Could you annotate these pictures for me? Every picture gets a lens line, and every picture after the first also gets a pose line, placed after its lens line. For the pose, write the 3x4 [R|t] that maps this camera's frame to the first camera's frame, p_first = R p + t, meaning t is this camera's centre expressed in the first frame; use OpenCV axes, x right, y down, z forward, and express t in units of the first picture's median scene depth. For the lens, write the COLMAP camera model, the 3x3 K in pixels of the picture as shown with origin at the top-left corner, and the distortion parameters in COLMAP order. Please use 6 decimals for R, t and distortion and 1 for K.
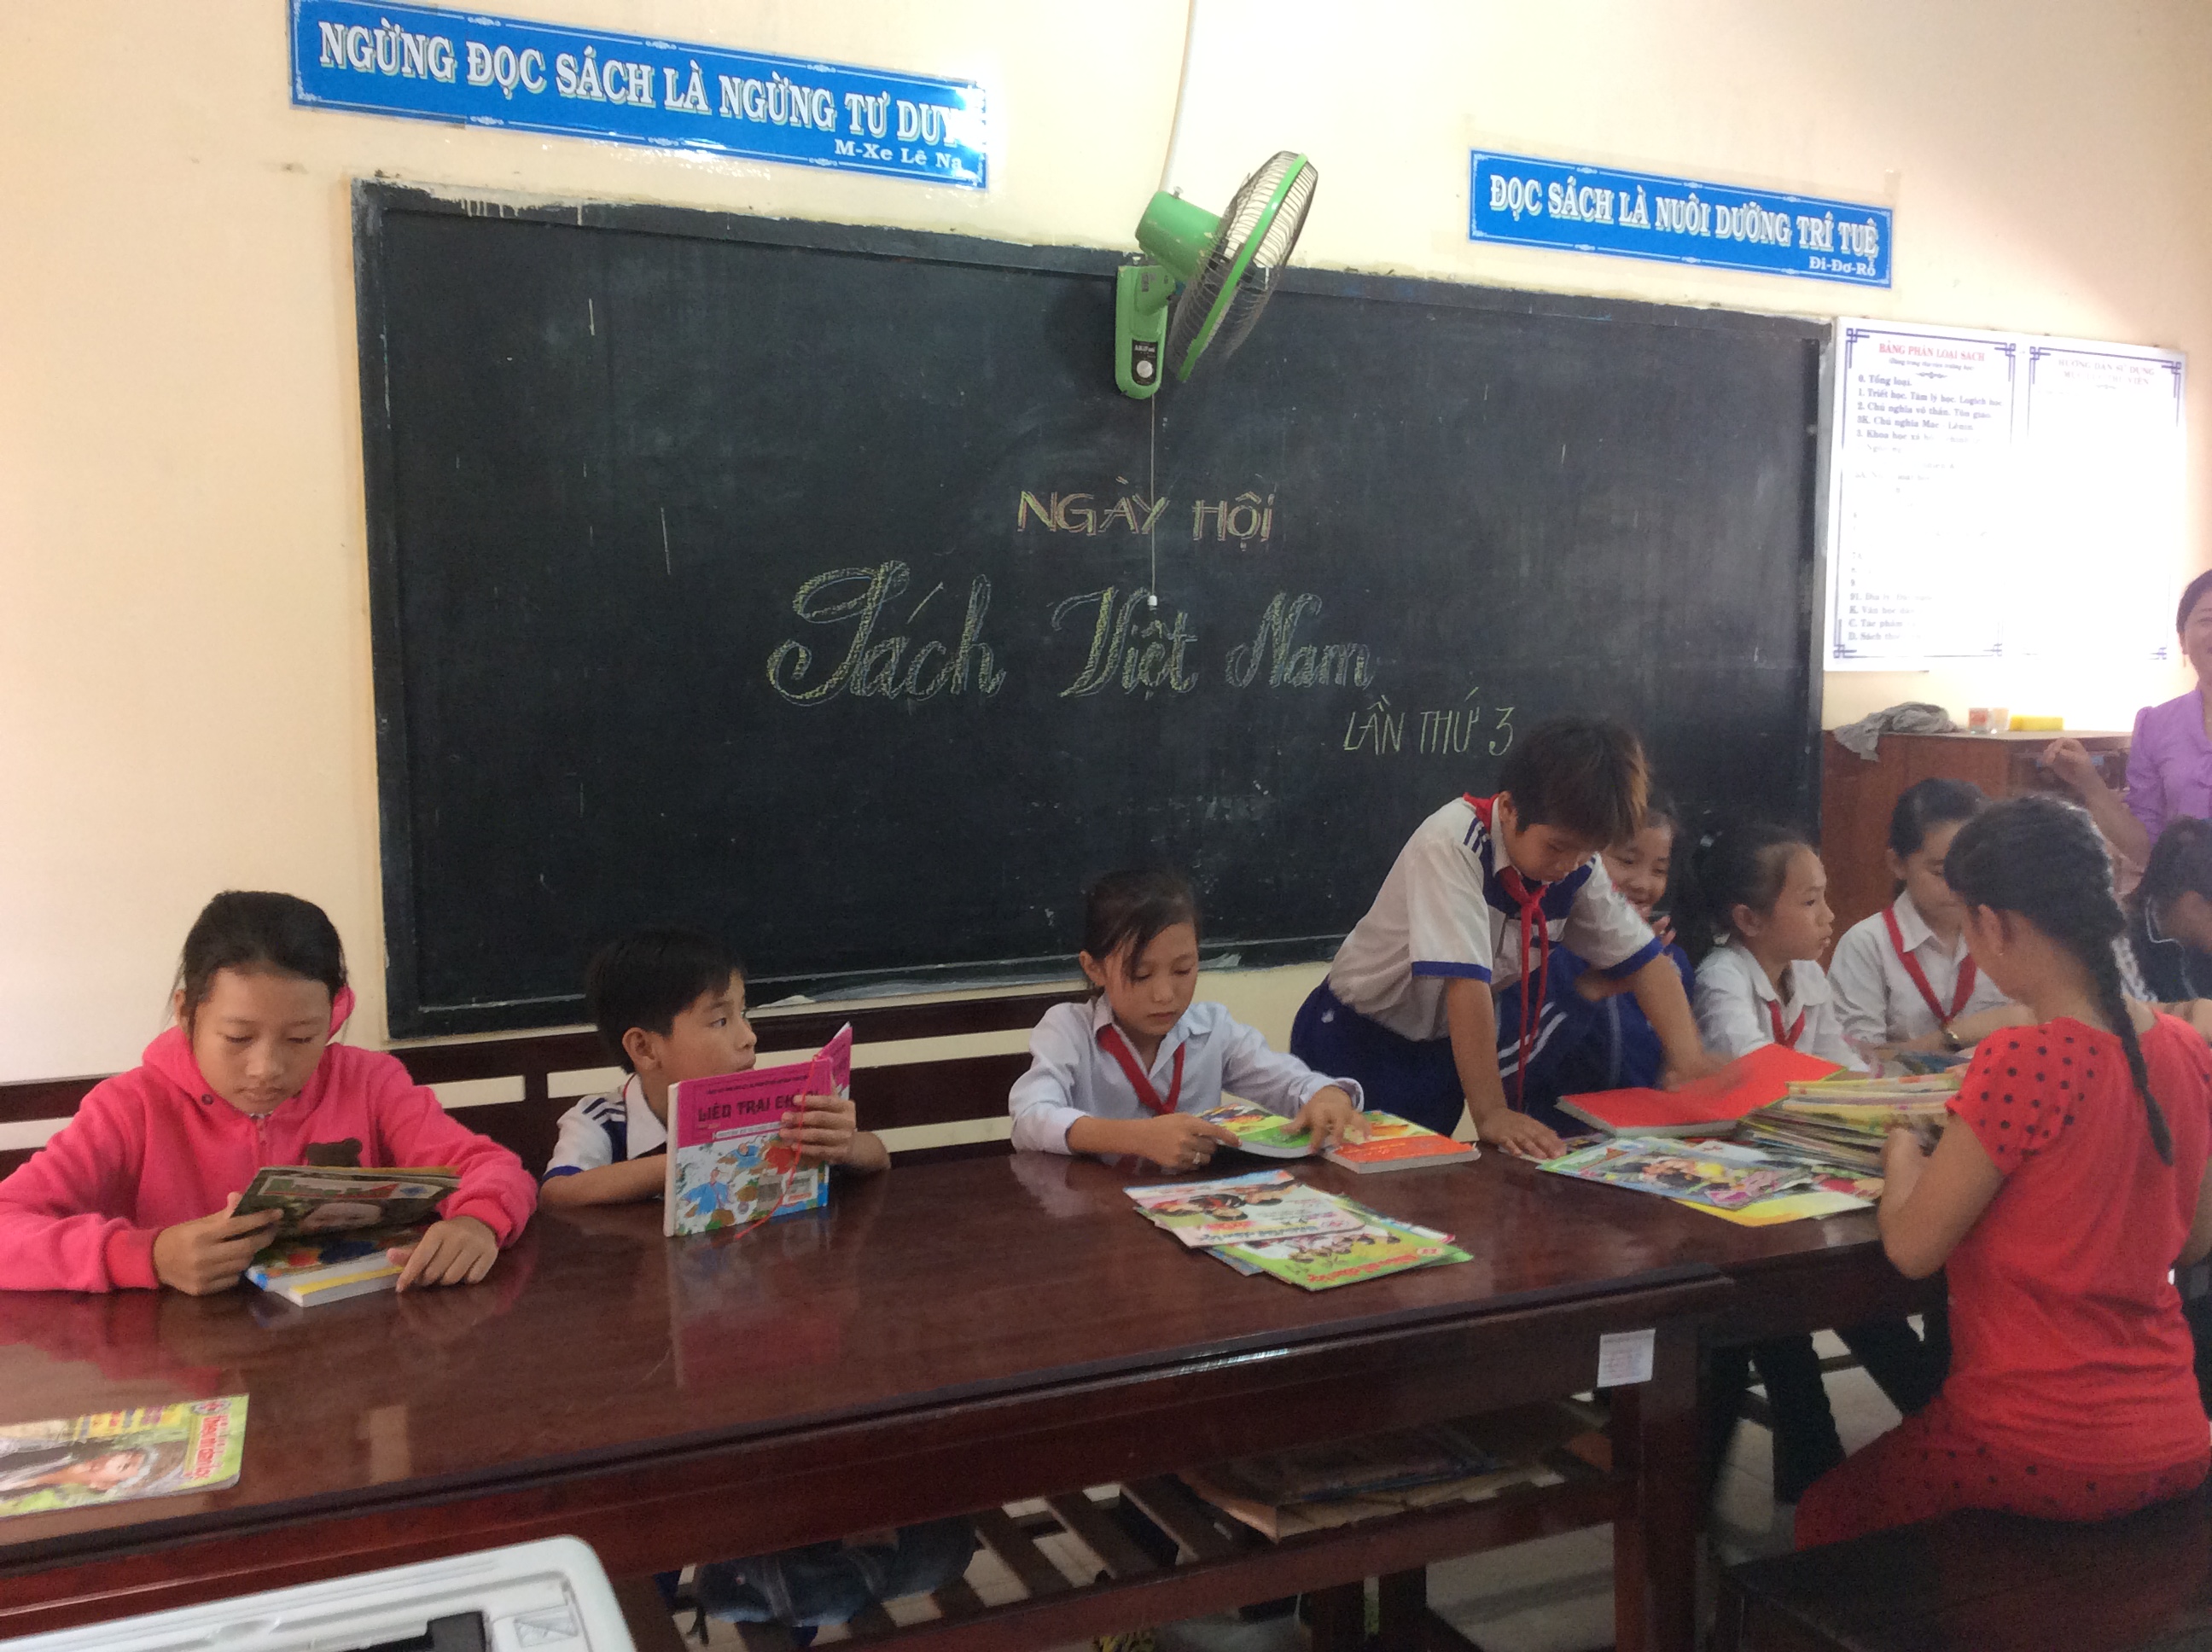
lens RADIAL K [[2024.5, 0, 1107.5], [0, 2024.5, 814.2], [0, 0, 1]] dist [0.134121, -0.284682]
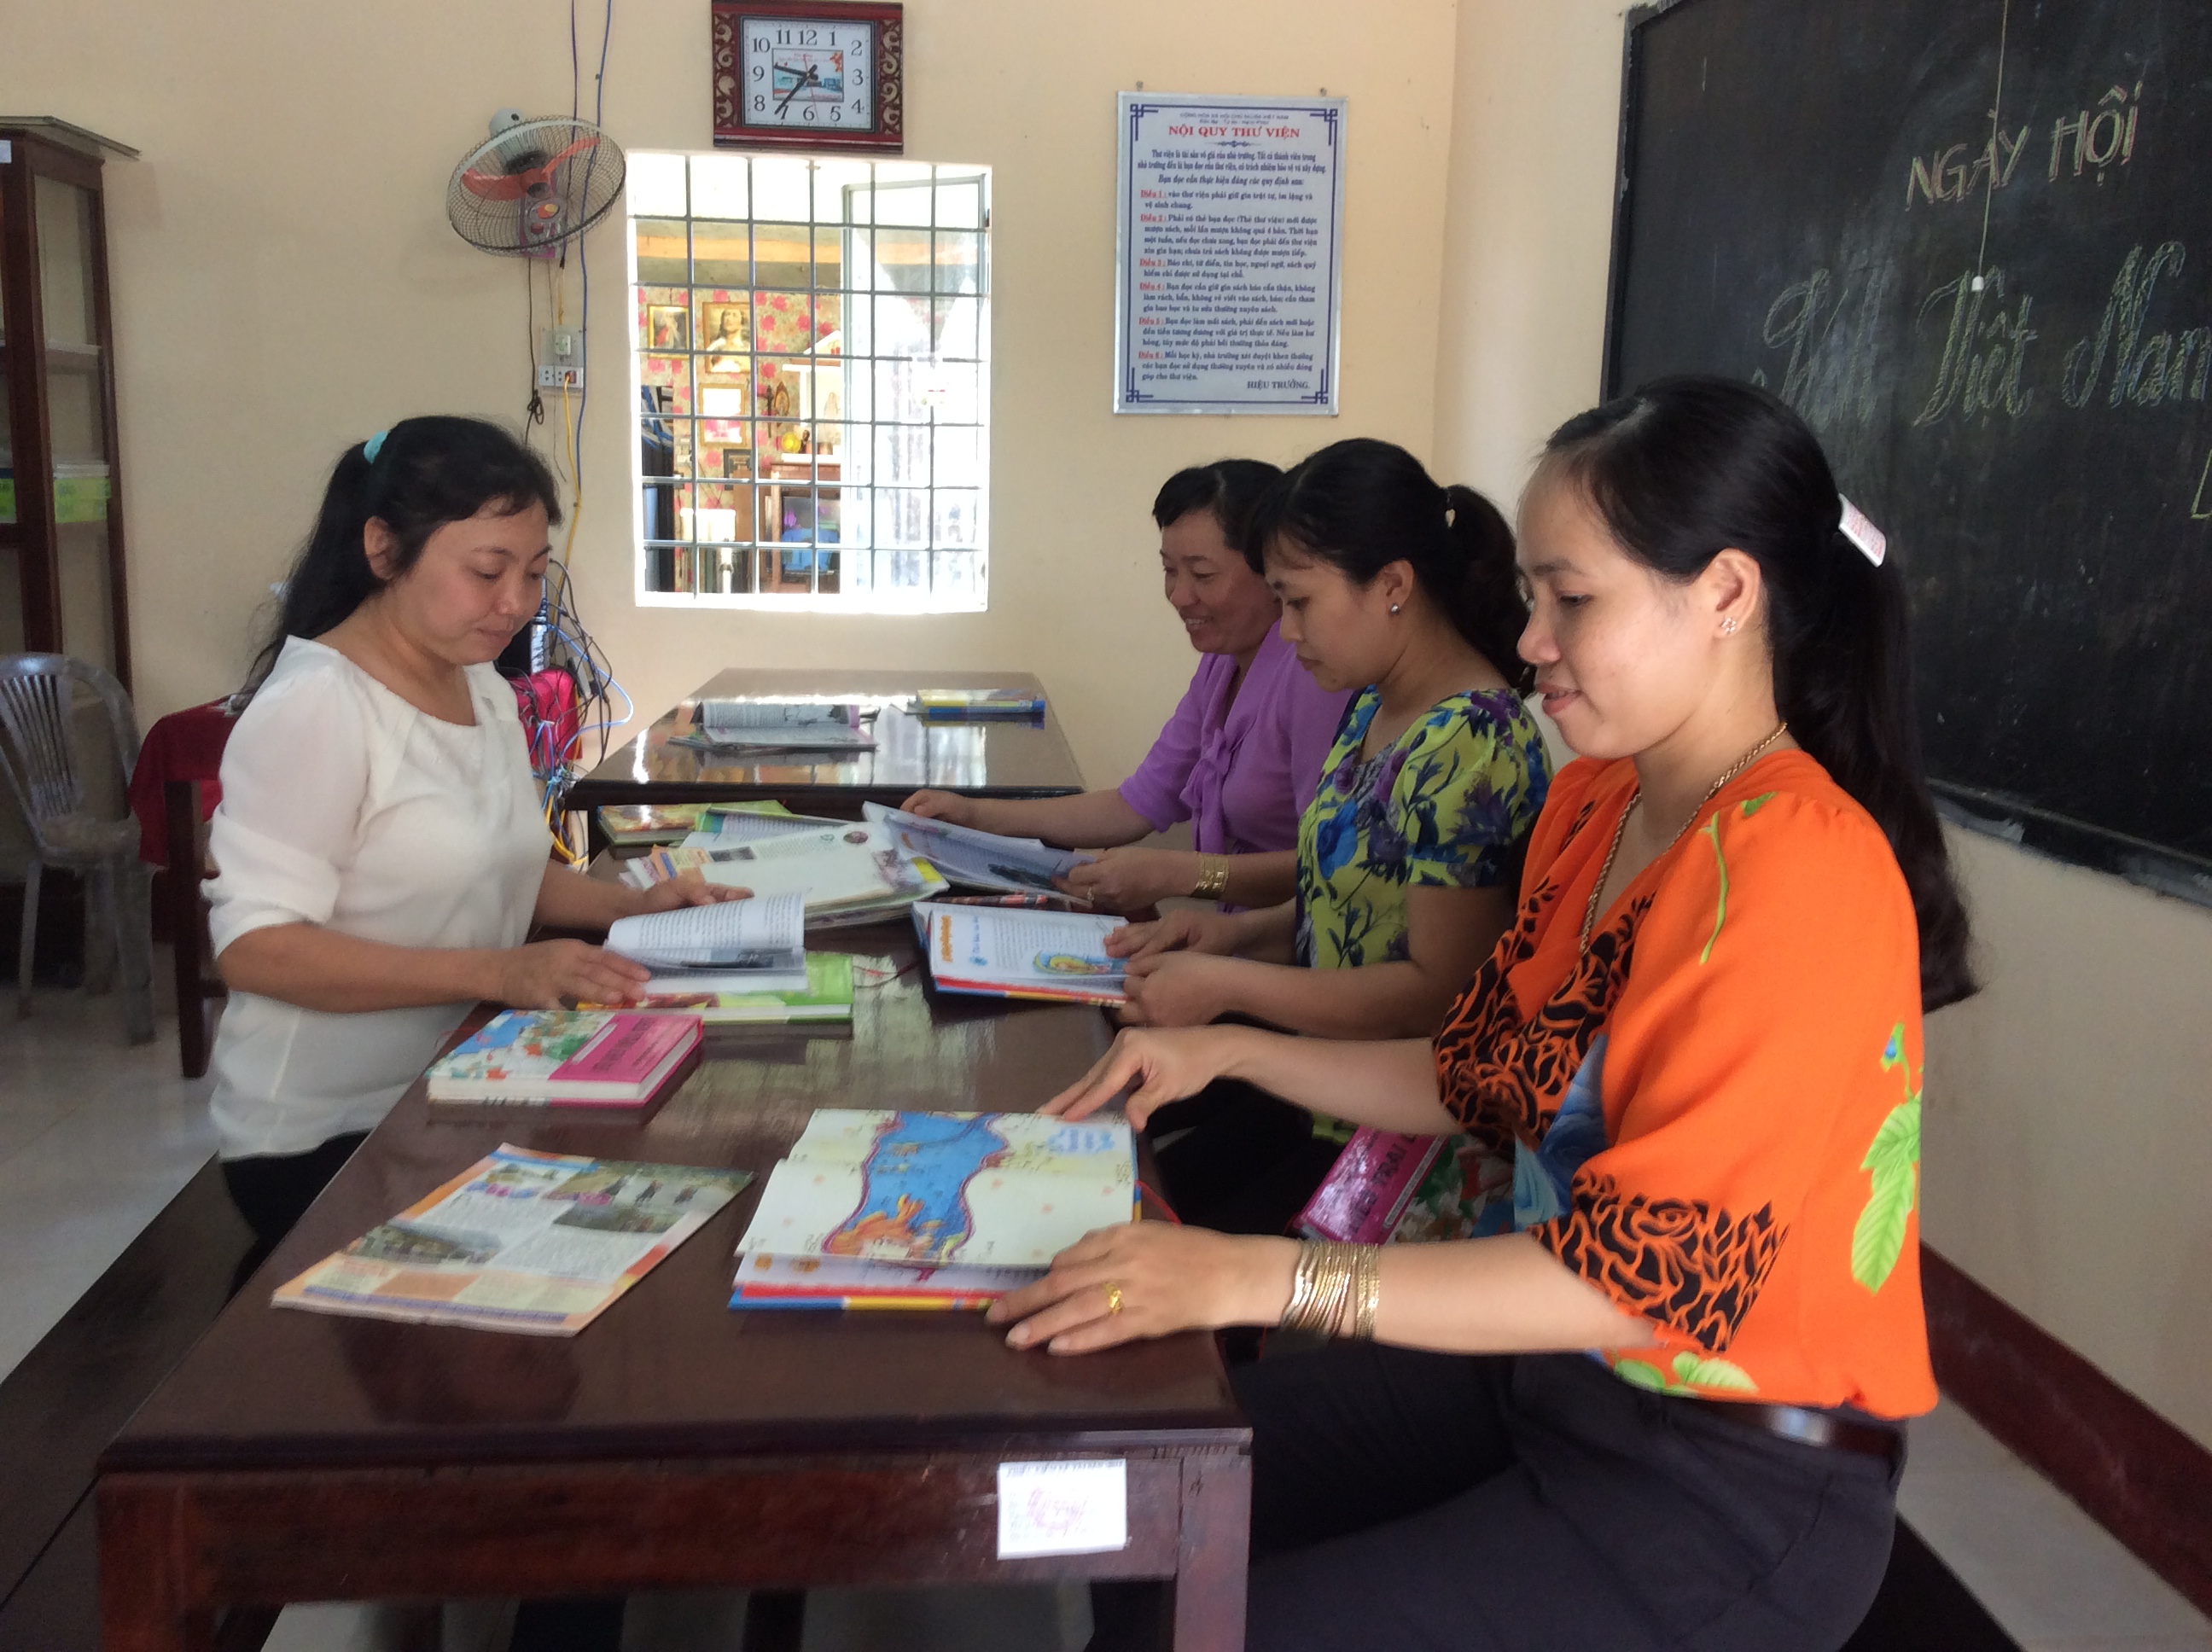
lens RADIAL K [[2040.9, 0, 1059.8], [0, 2040.9, 810.1], [0, 0, 1]] dist [0.104366, -0.162373]
pose [[-0.350050, 0.148497, -0.924886, 0.794525], [-0.089494, 0.977537, 0.190822, -0.035418], [0.932446, 0.149569, -0.328897, 0.939238]]
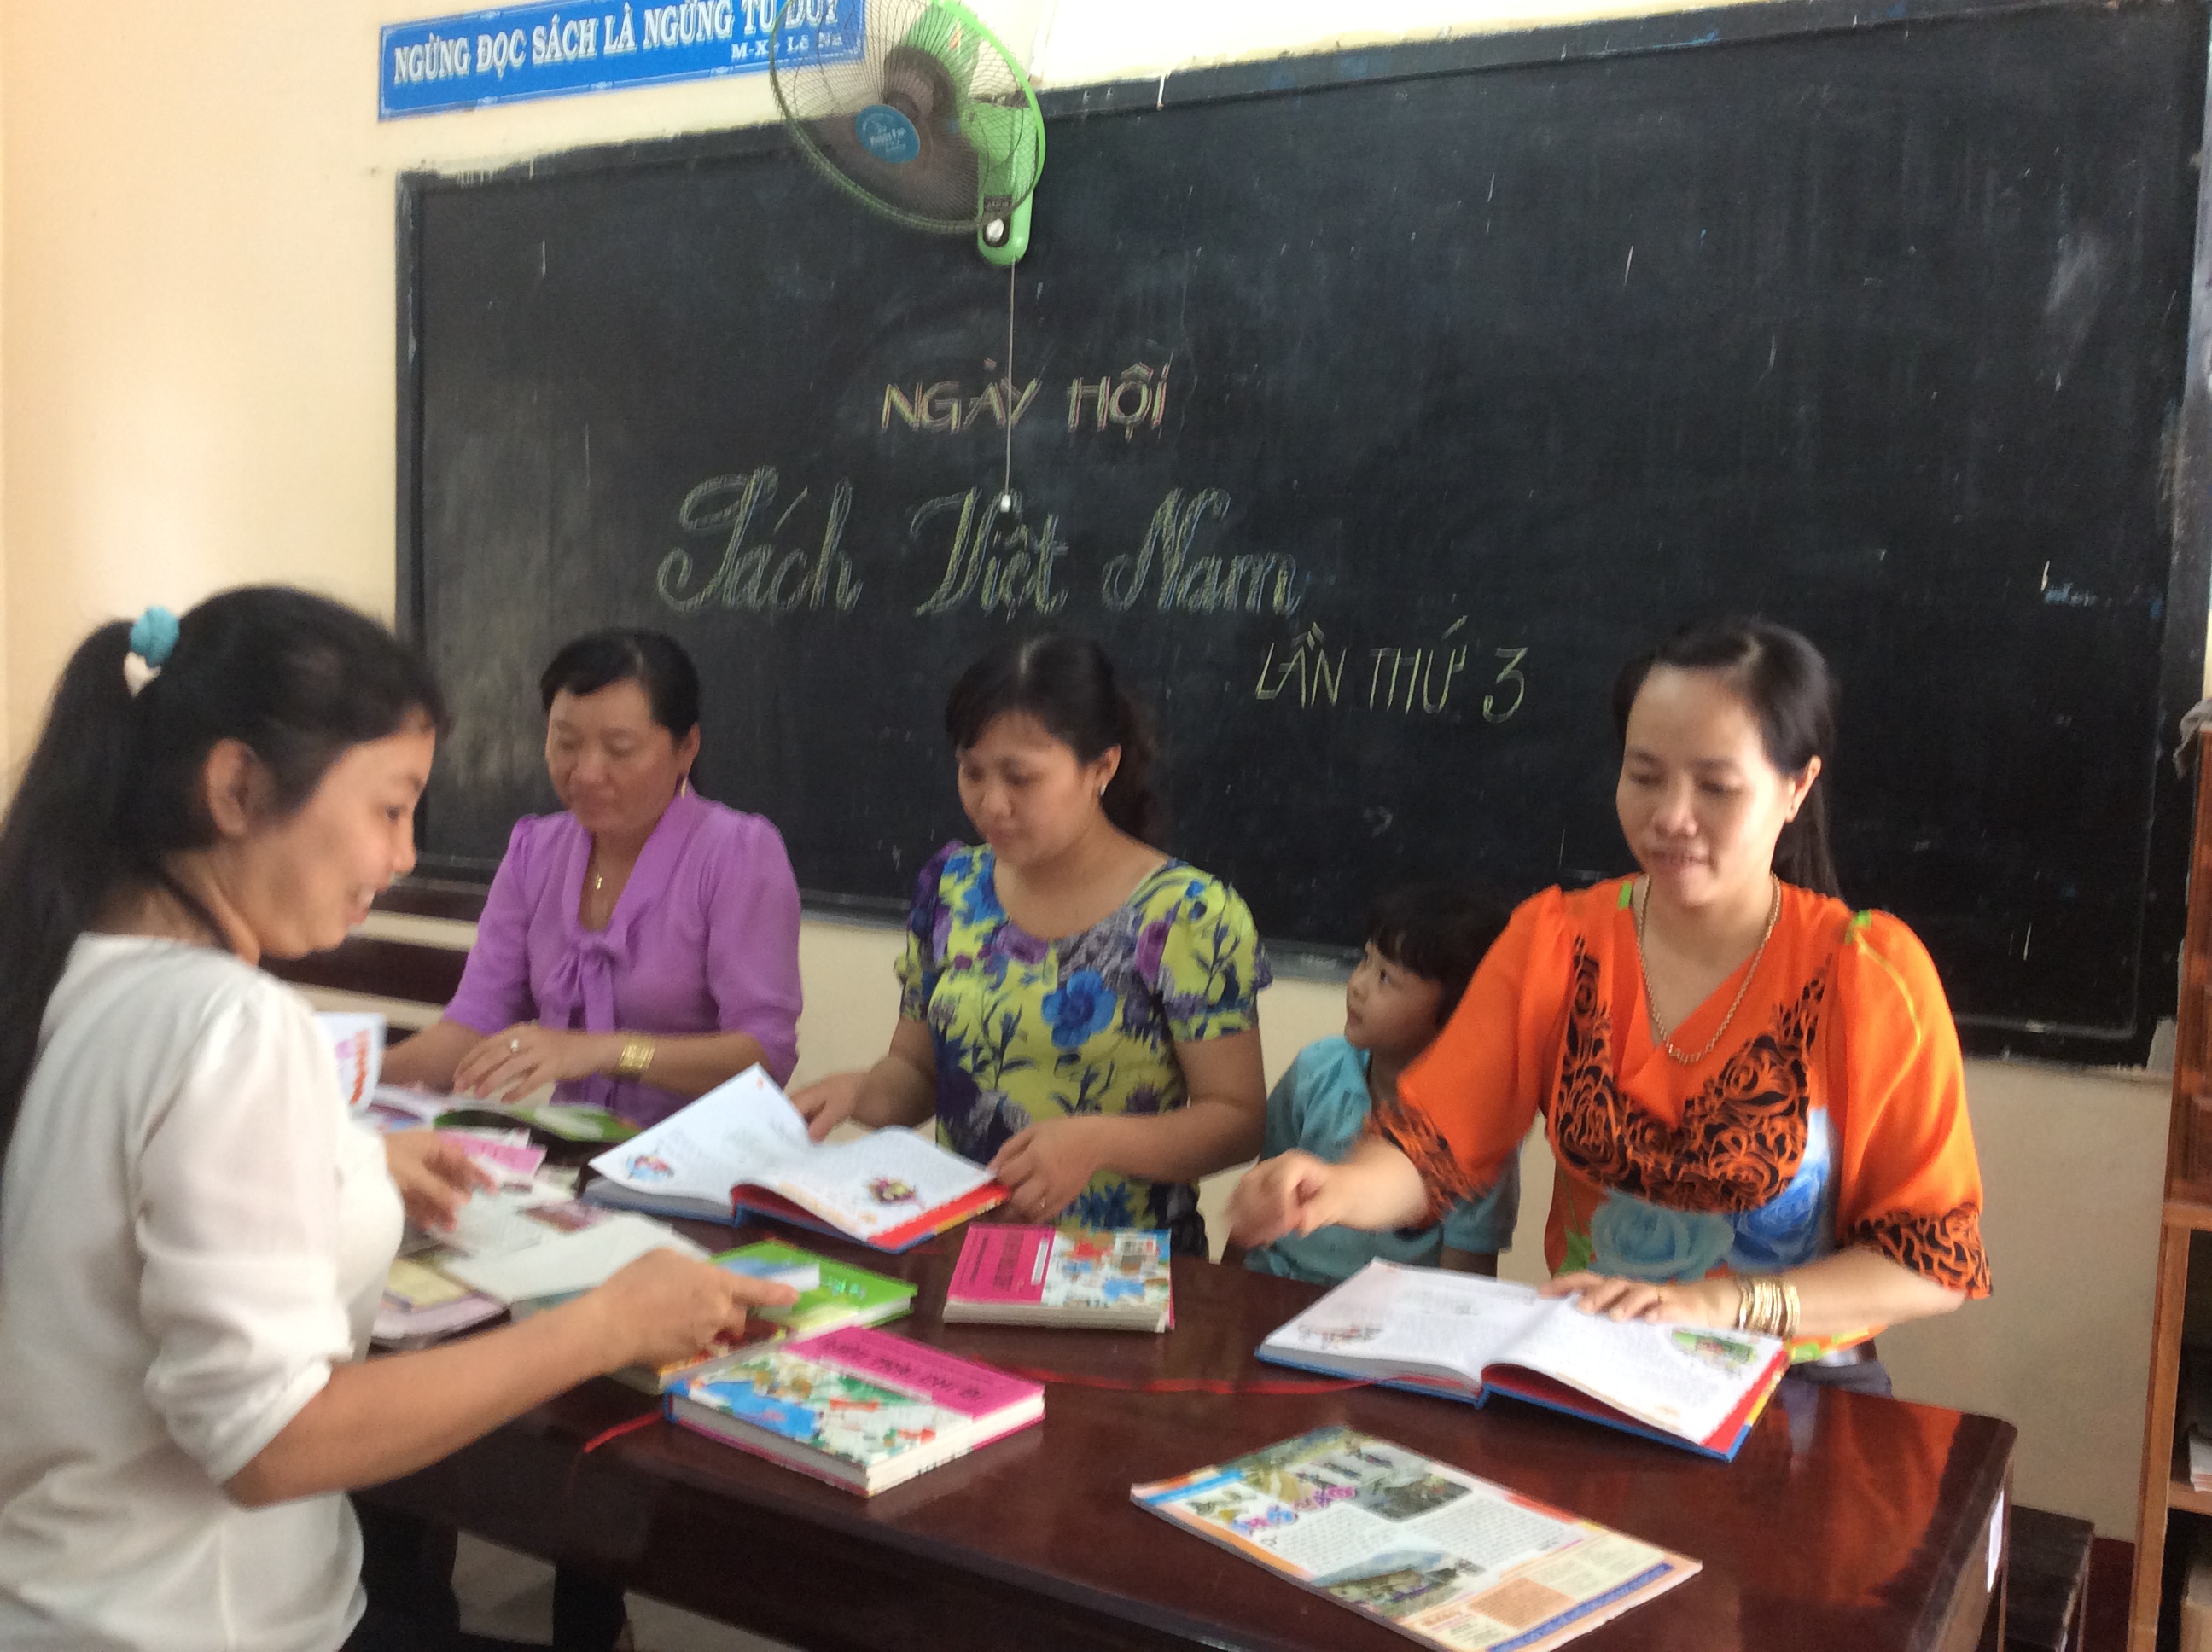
lens RADIAL K [[2011.1, 0, 1084.3], [0, 2011.1, 844.8], [0, 0, 1]] dist [0.079412, -0.101862]
pose [[0.559364, 0.095839, -0.823363, 0.731802], [-0.099856, 0.993851, 0.047845, -0.006083], [0.822886, 0.055455, 0.565494, 0.540127]]
